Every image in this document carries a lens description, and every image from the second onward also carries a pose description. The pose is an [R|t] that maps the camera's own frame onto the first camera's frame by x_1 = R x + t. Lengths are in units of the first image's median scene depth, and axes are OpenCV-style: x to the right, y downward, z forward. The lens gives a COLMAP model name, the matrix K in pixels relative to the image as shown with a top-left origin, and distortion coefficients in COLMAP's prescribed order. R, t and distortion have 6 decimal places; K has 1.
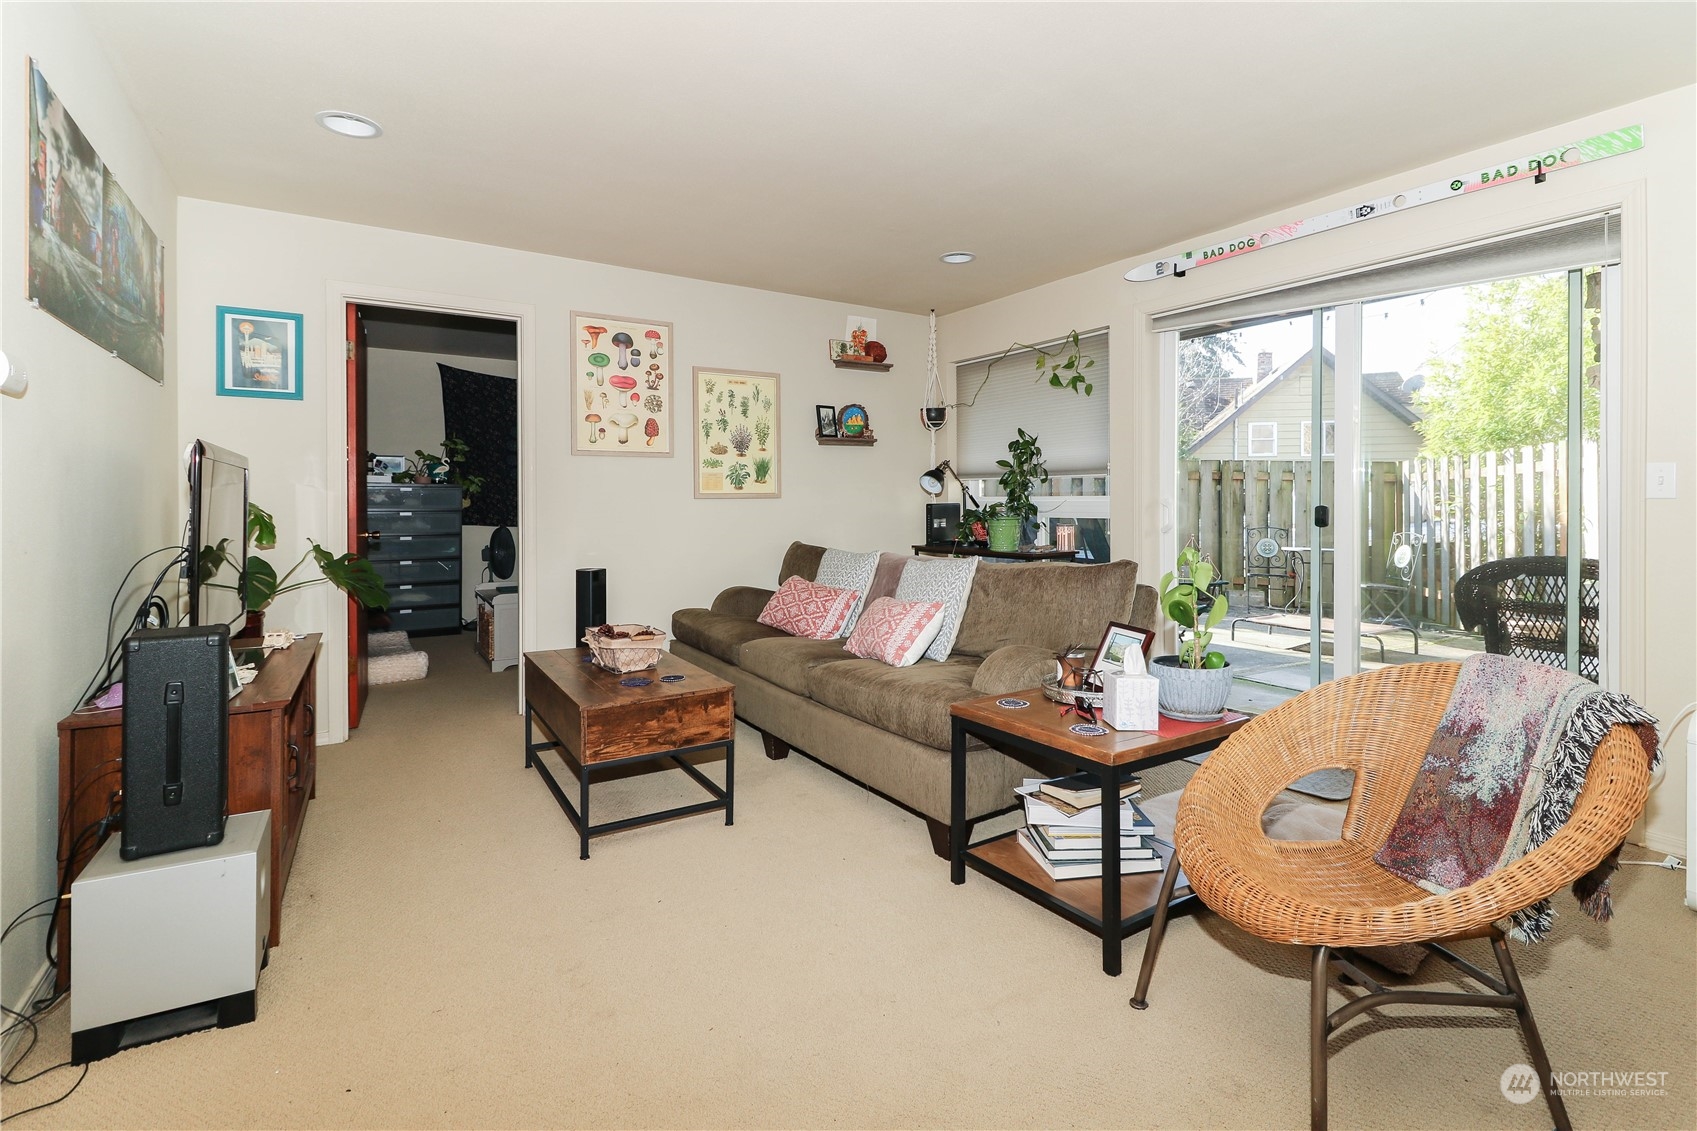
lens RADIAL K [[798.1, 0, 806.6], [0, 798.1, 505.8], [0, 0, 1]] dist [0.011365, -0.002649]
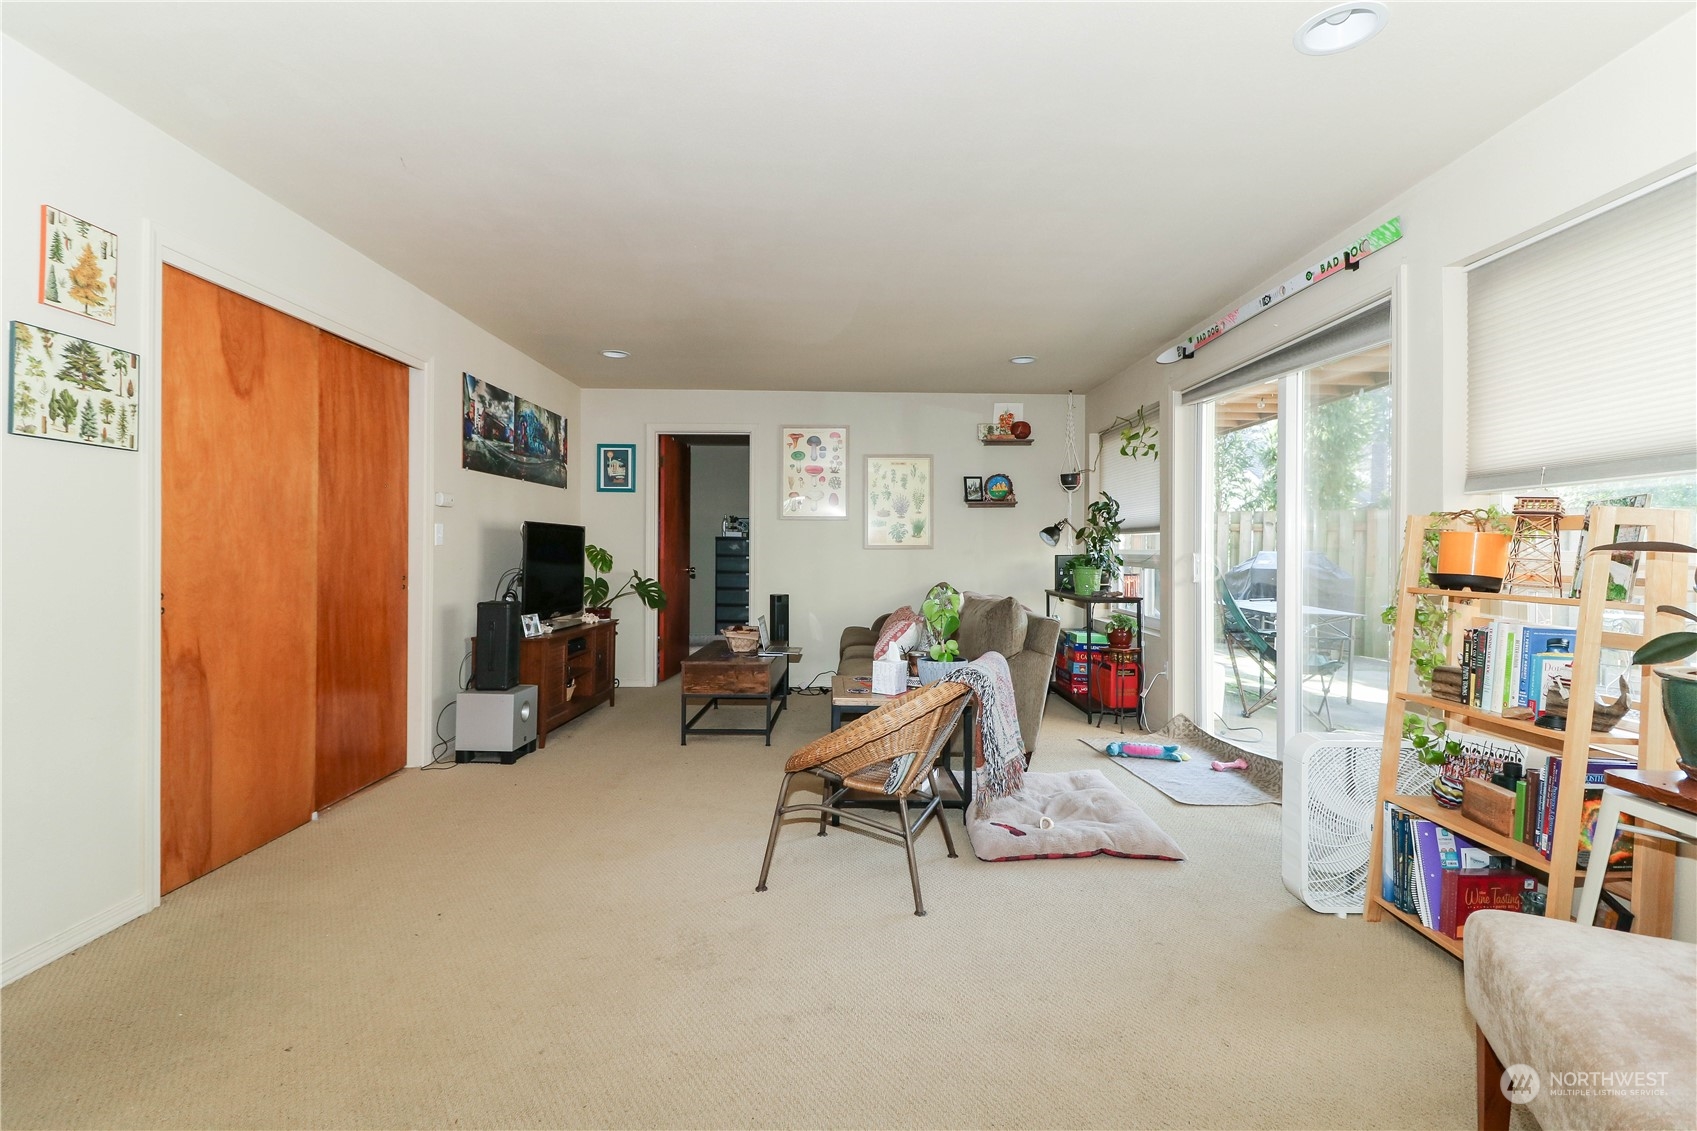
lens RADIAL K [[798.1, 0, 854.0], [0, 798.1, 554.4], [0, 0, 1]] dist [0.011365, -0.002649]
pose [[0.845586, 0.010687, -0.533732, 0.608665], [-0.010813, 0.999937, 0.002892, -0.003175], [0.533729, 0.003326, 0.845649, -0.201210]]
